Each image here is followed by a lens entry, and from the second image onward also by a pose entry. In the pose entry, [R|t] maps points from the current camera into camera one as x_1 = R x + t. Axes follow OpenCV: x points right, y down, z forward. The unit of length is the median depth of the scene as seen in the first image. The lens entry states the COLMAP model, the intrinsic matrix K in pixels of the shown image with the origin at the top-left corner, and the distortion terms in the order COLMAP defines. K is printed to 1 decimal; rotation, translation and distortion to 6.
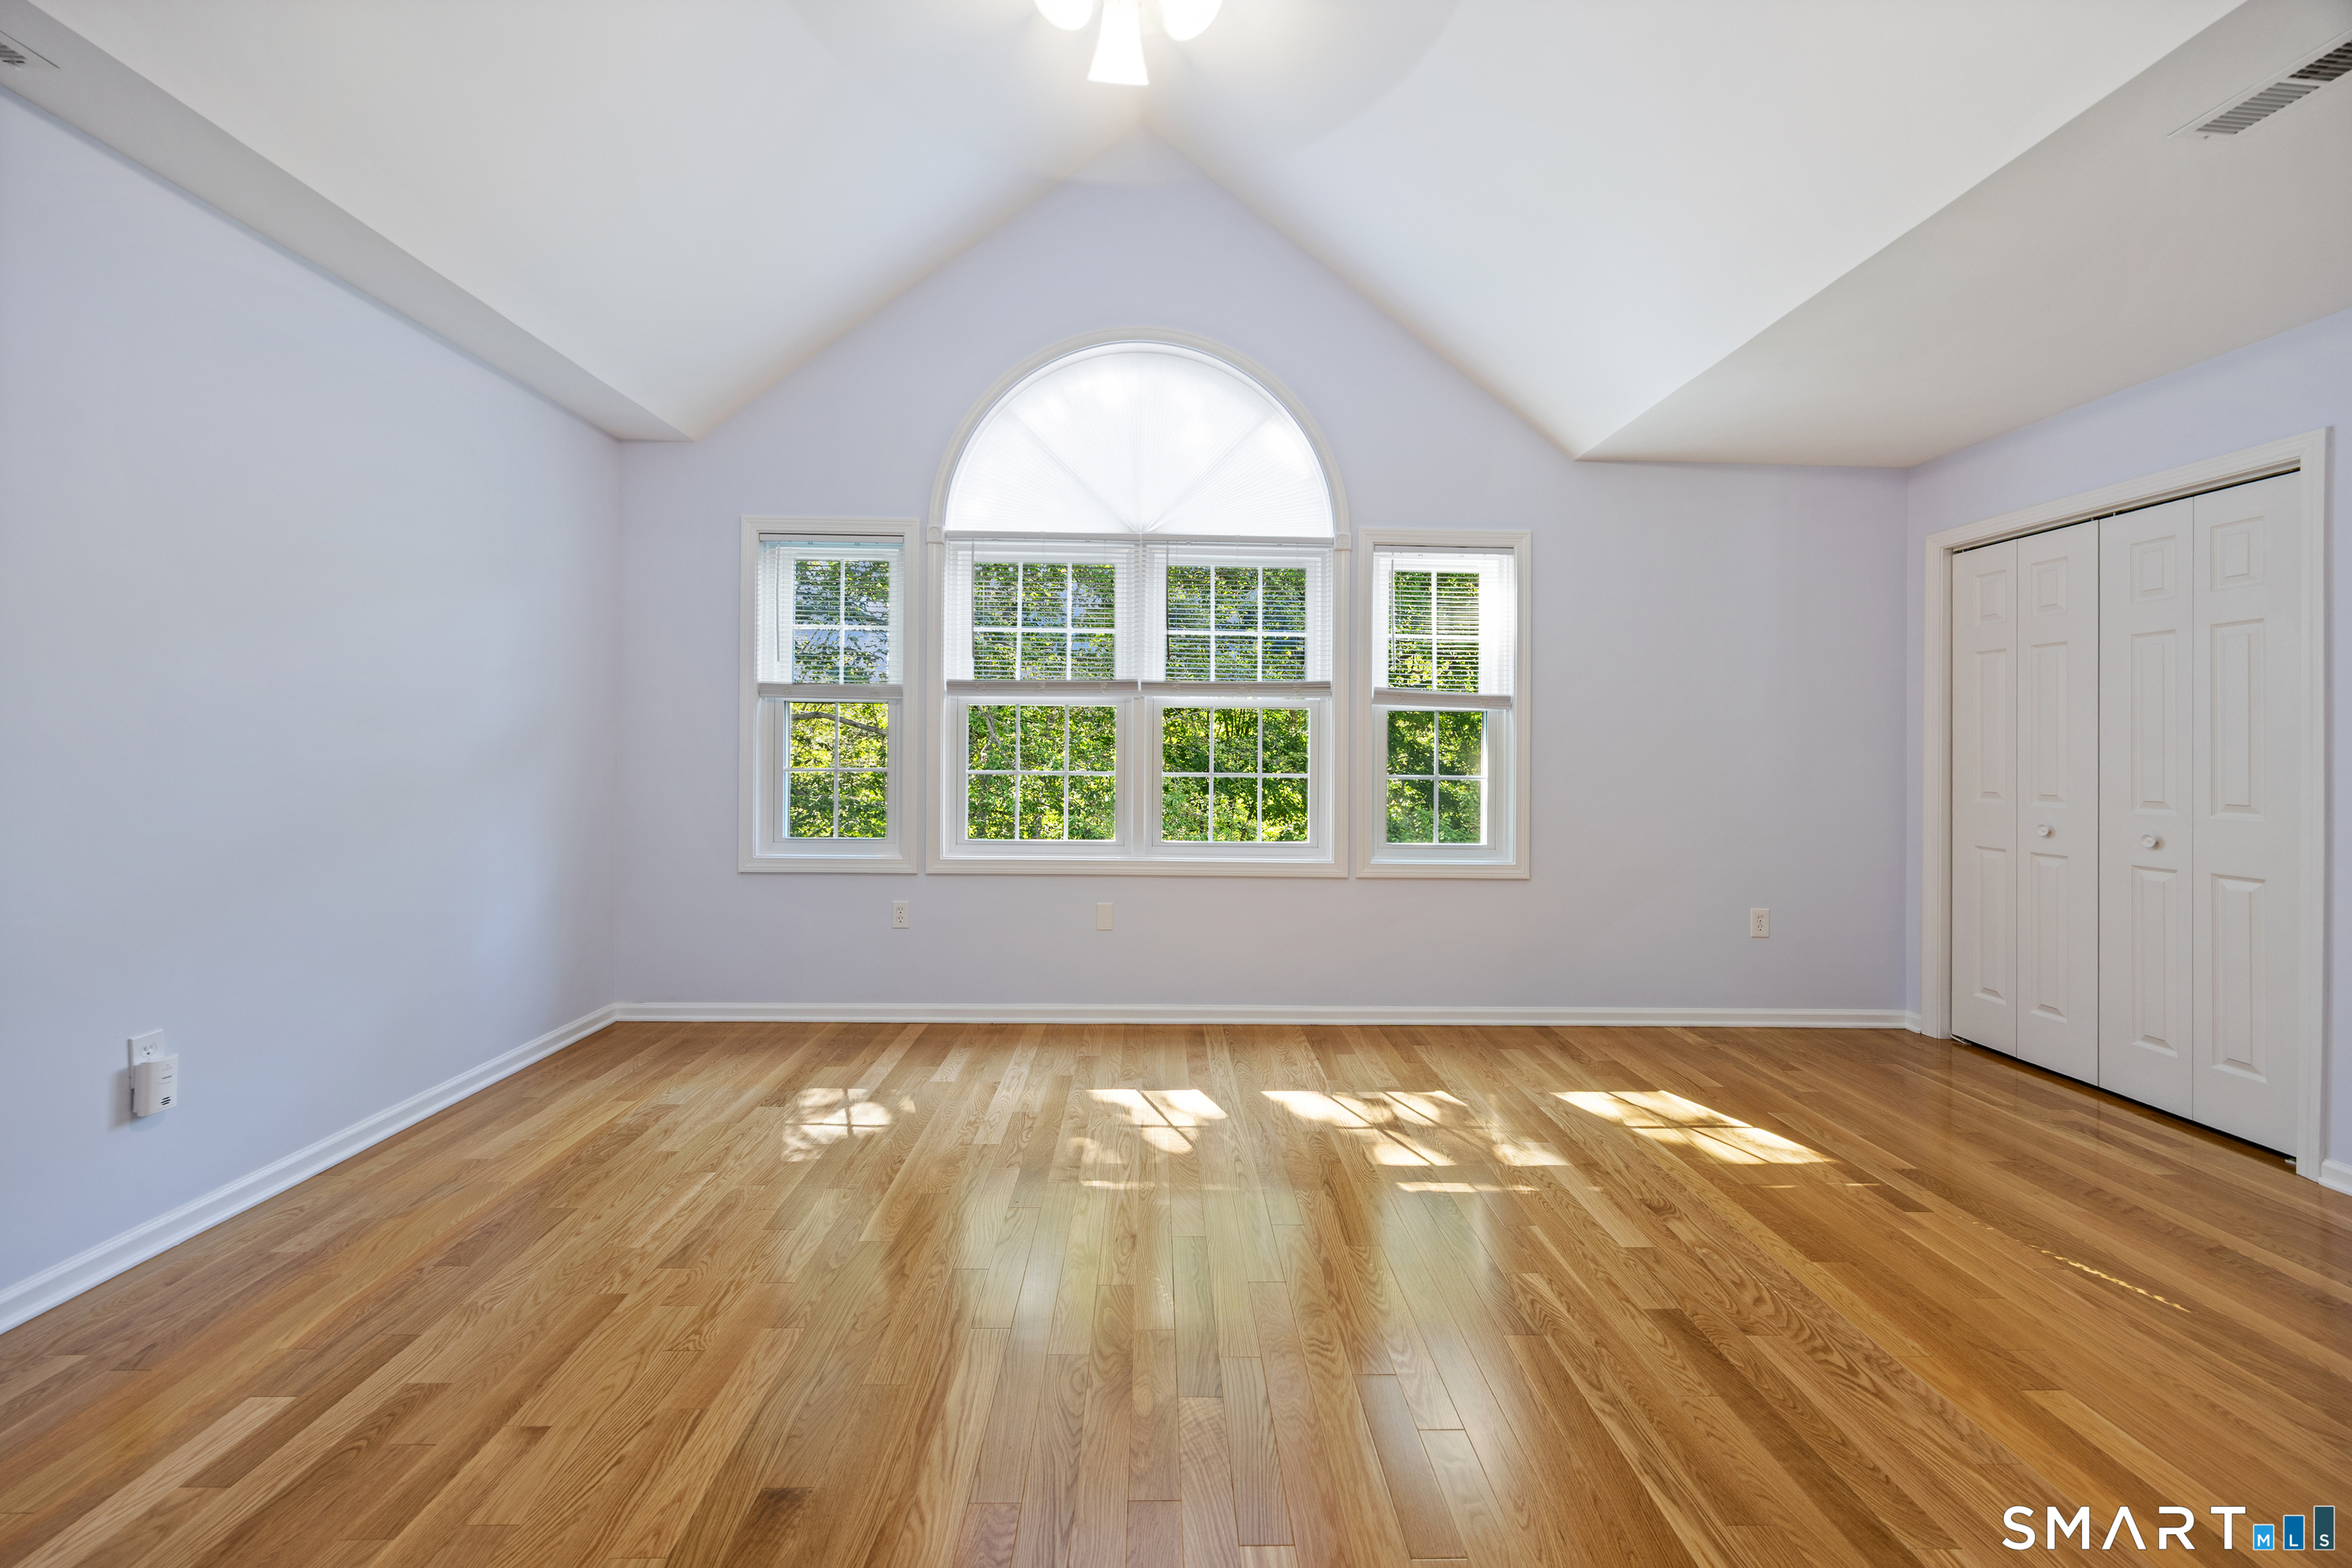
lens RADIAL K [[965.0, 0, 1236.9], [0, 965.0, 743.5], [0, 0, 1]] dist [0.009035, -0.001638]
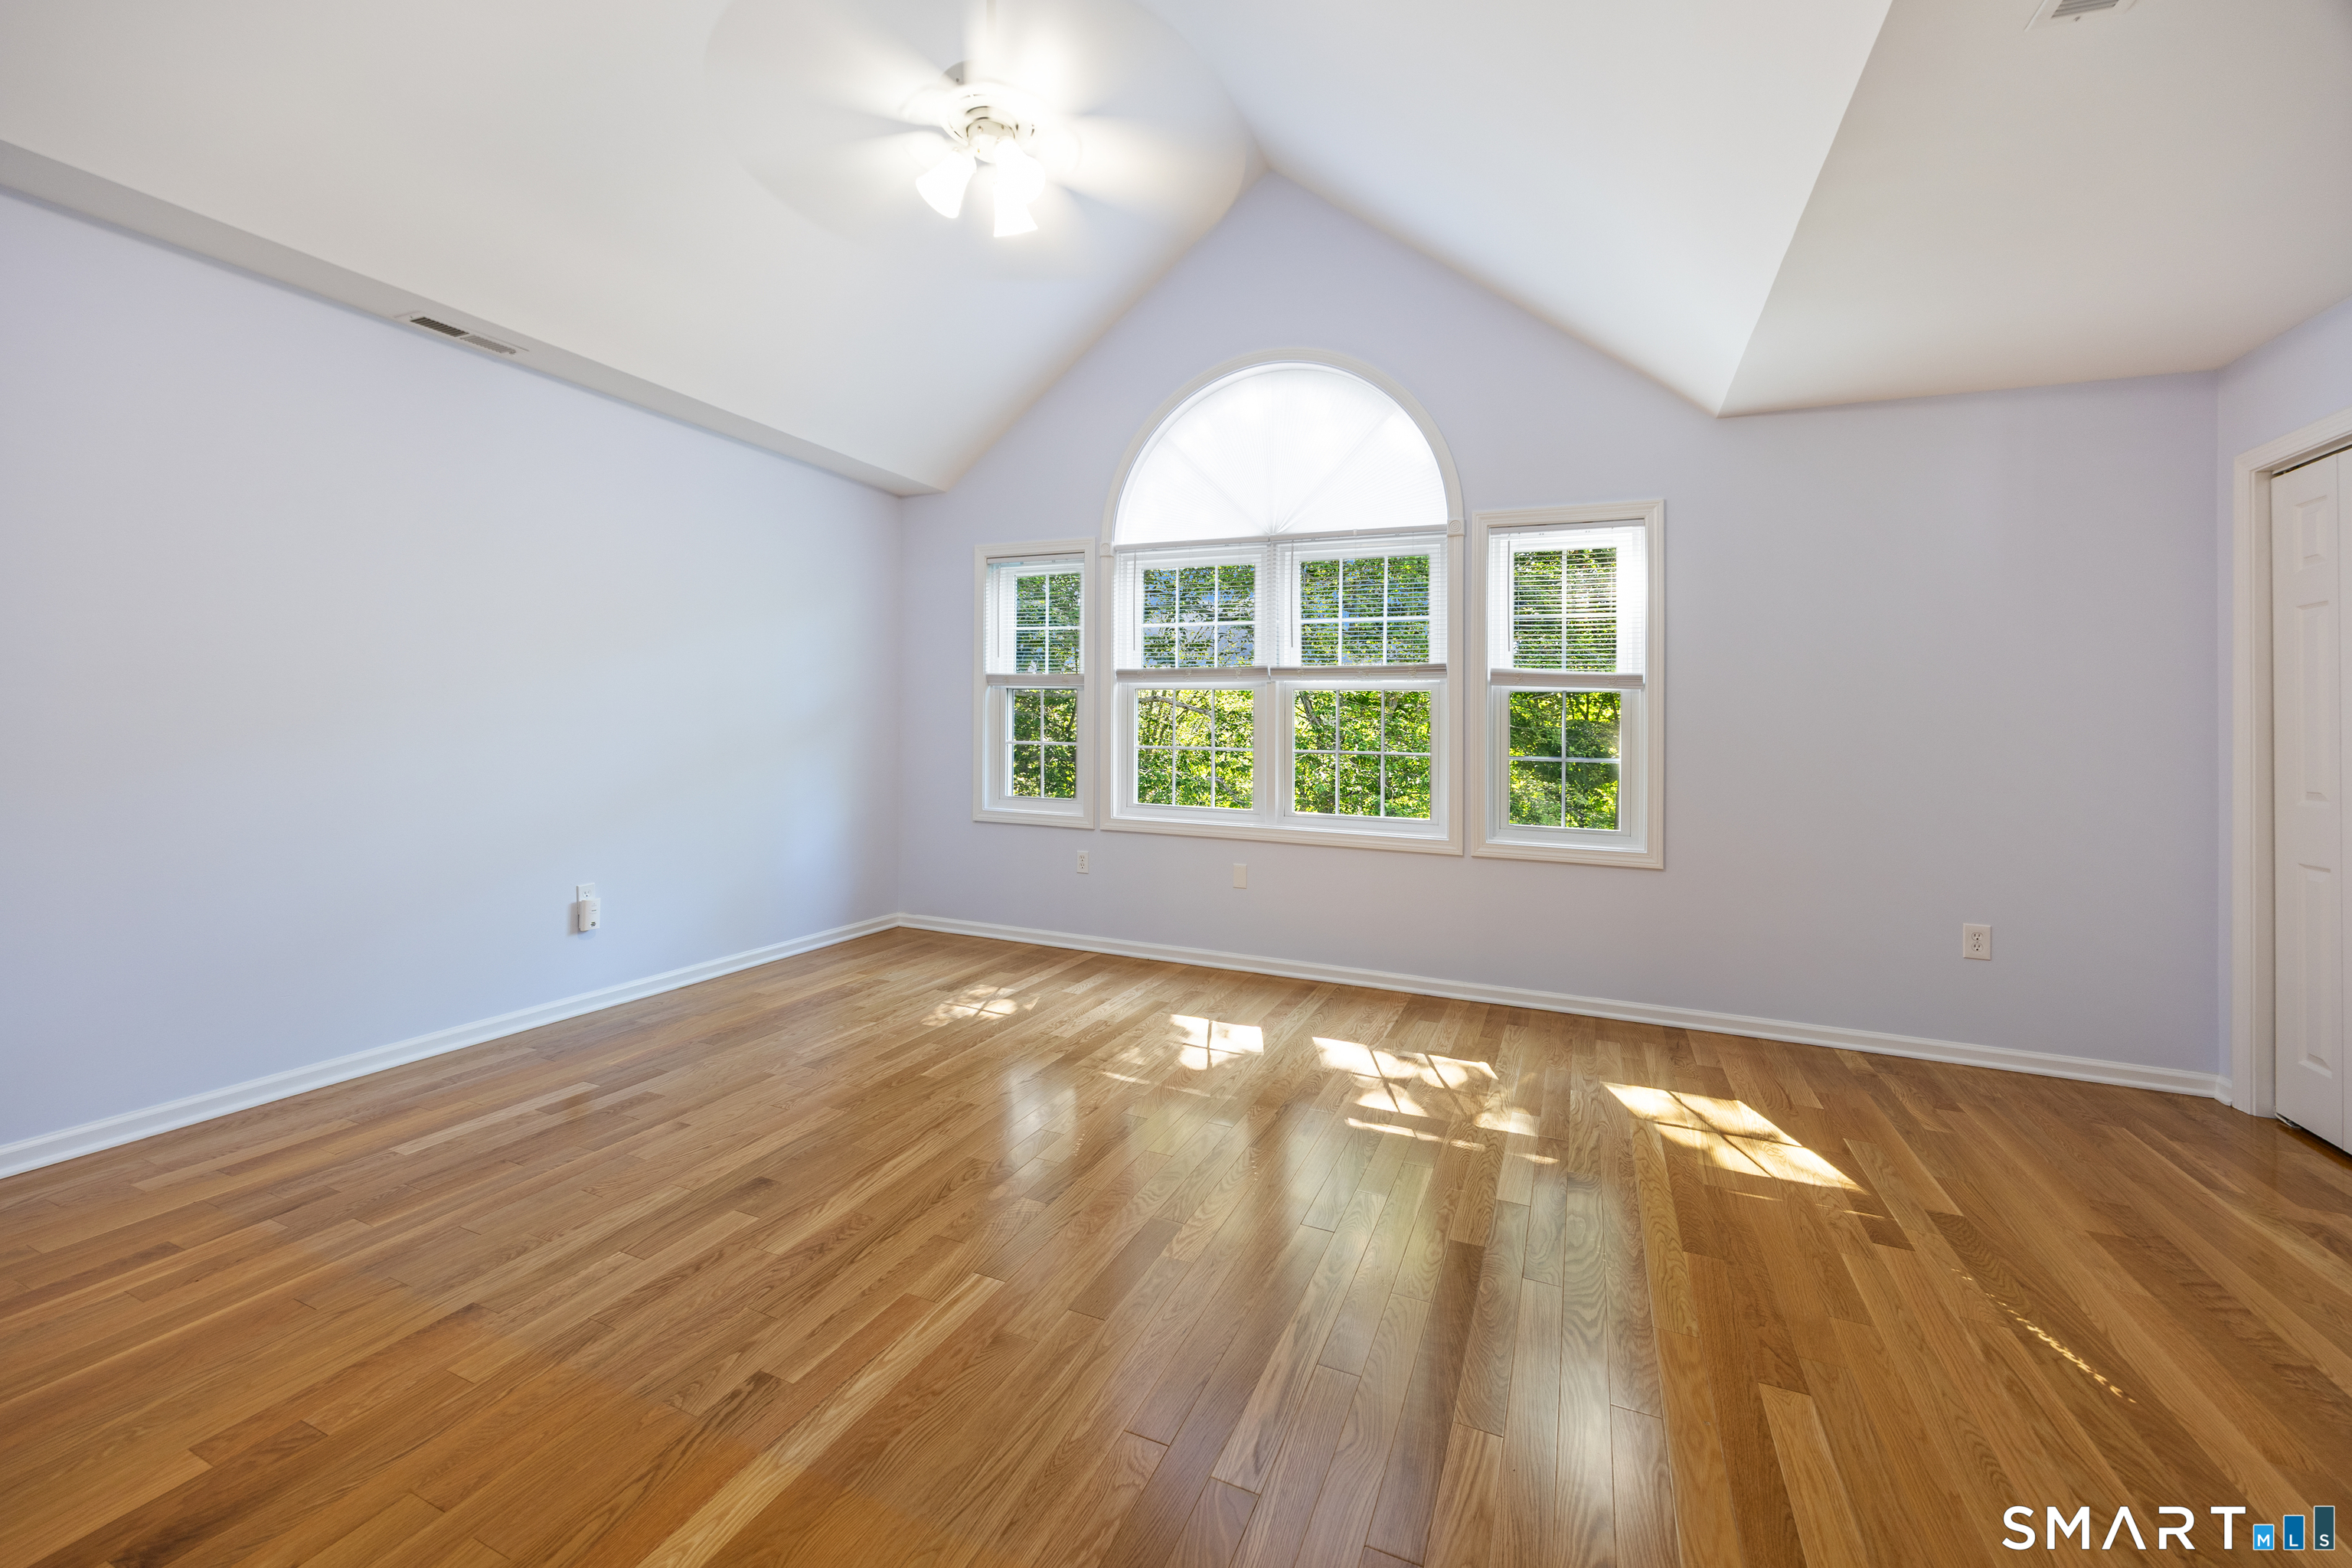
lens RADIAL K [[965.0, 0, 1170.1], [0, 965.0, 730.6], [0, 0, 1]] dist [0.009035, -0.001638]
pose [[0.902685, 0.008368, -0.430220, 0.290468], [-0.006522, 0.999962, 0.005767, 0.002860], [0.430252, -0.002400, 0.902706, -0.057904]]
